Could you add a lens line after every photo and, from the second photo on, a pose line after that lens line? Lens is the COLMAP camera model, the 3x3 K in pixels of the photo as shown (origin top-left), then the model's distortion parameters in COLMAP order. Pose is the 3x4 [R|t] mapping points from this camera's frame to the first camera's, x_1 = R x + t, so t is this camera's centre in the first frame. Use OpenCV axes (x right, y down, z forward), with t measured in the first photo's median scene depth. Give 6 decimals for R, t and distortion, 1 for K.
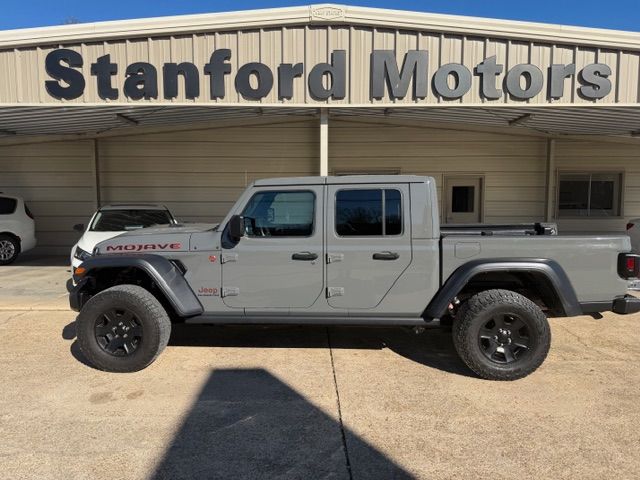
lens RADIAL K [[458.2, 0, 318.0], [0, 458.2, 239.6], [0, 0, 1]] dist [0.025461, -0.046176]
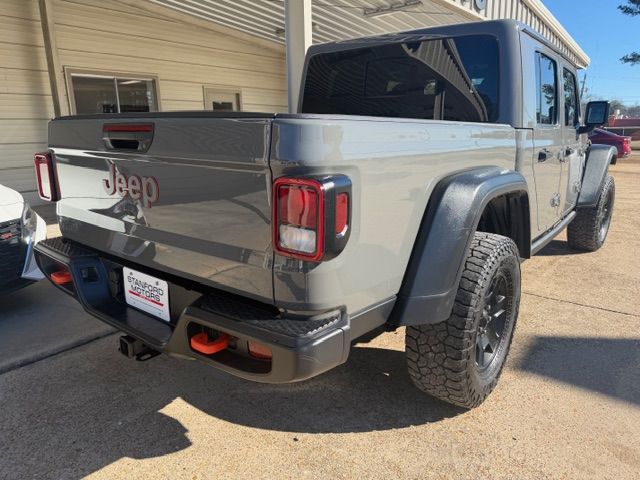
lens RADIAL K [[459.1, 0, 320.0], [0, 459.1, 240.0], [0, 0, 1]] dist [-0.007390, -0.005425]
pose [[0.619342, -0.193261, 0.760963, -0.591103], [0.088484, 0.980237, 0.176933, 0.003150], [-0.780119, -0.042249, 0.624203, 0.621818]]
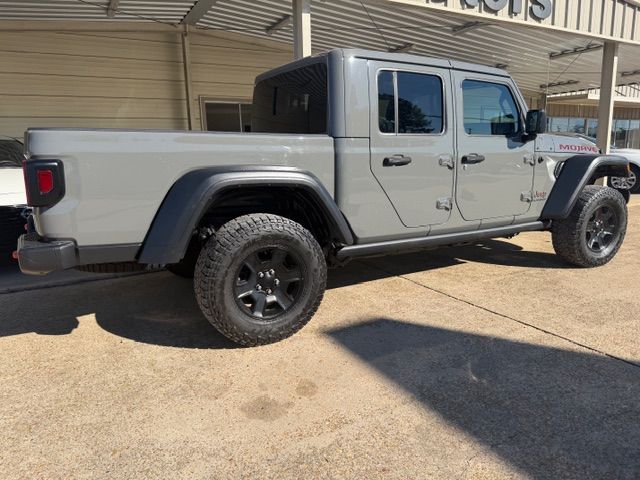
lens RADIAL K [[455.5, 0, 320.0], [0, 455.5, 240.0], [0, 0, 1]] dist [0.031418, -0.040546]
pose [[0.871506, -0.112417, 0.477326, -0.420070], [0.065707, 0.991362, 0.113511, 0.047579], [-0.485964, -0.067562, 0.871364, 0.306047]]
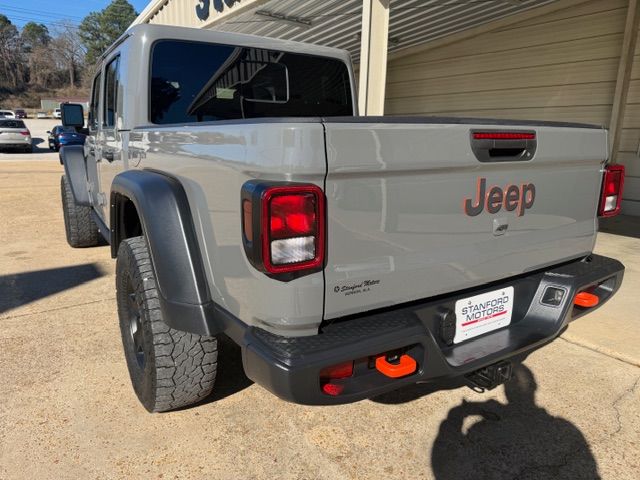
lens RADIAL K [[458.2, 0, 318.0], [0, 458.2, 239.6], [0, 0, 1]] dist [0.025461, -0.046176]
pose [[0.576793, 0.193964, -0.793529, 0.639957], [-0.102220, 0.980904, 0.165464, 0.007874], [0.810470, -0.014324, 0.585605, 0.594702]]
